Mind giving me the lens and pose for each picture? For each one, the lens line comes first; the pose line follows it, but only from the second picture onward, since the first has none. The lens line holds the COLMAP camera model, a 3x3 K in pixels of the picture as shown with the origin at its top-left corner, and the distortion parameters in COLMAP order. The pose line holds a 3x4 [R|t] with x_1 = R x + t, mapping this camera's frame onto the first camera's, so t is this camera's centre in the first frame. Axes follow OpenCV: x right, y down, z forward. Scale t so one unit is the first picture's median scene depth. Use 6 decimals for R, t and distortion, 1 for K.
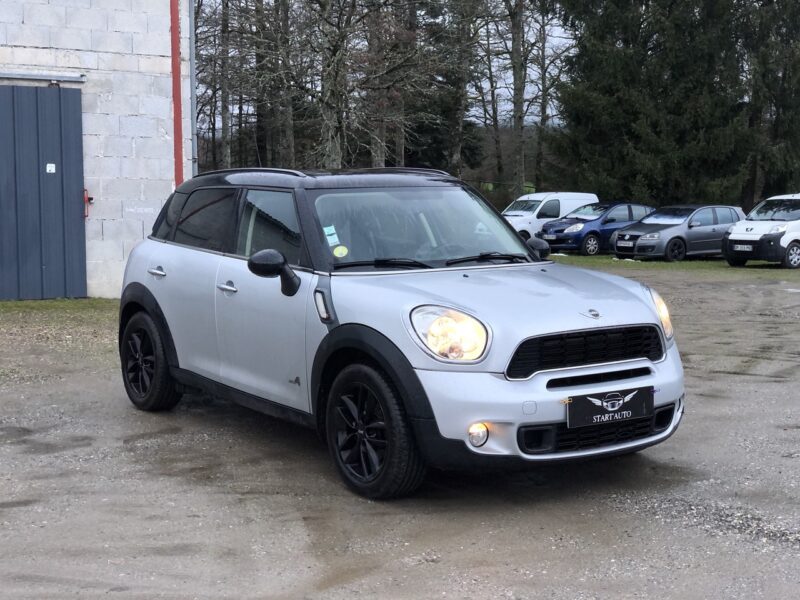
lens RADIAL K [[1221.2, 0, 400.0], [0, 1221.2, 300.0], [0, 0, 1]] dist [0.005972, 0.029592]
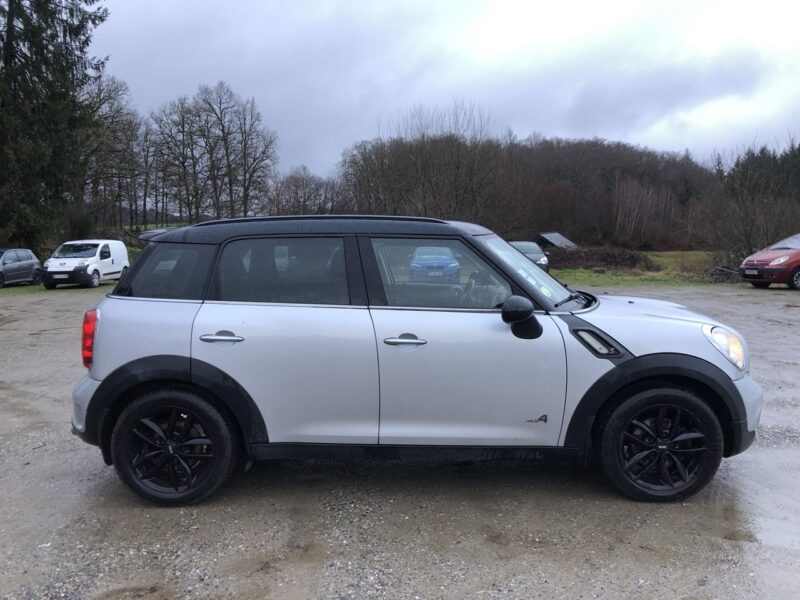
lens RADIAL K [[653.7, 0, 410.5], [0, 653.7, 296.5], [0, 0, 1]] dist [0.018271, -0.009658]
pose [[0.552176, -0.084402, 0.829444, -0.365076], [0.083978, 0.995433, 0.045387, -0.044487], [-0.829487, 0.044593, 0.556743, 0.468029]]
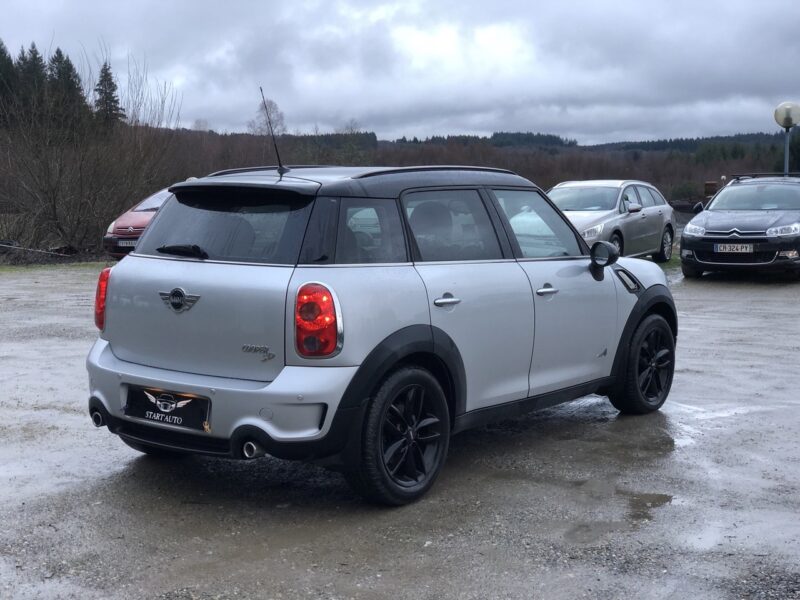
lens RADIAL K [[1221.2, 0, 400.0], [0, 1221.2, 300.0], [0, 0, 1]] dist [0.005972, 0.029592]
pose [[-0.329508, -0.091075, 0.939750, -0.663502], [0.098758, 0.986552, 0.130238, -0.091913], [-0.938973, 0.135722, -0.316083, 0.928420]]
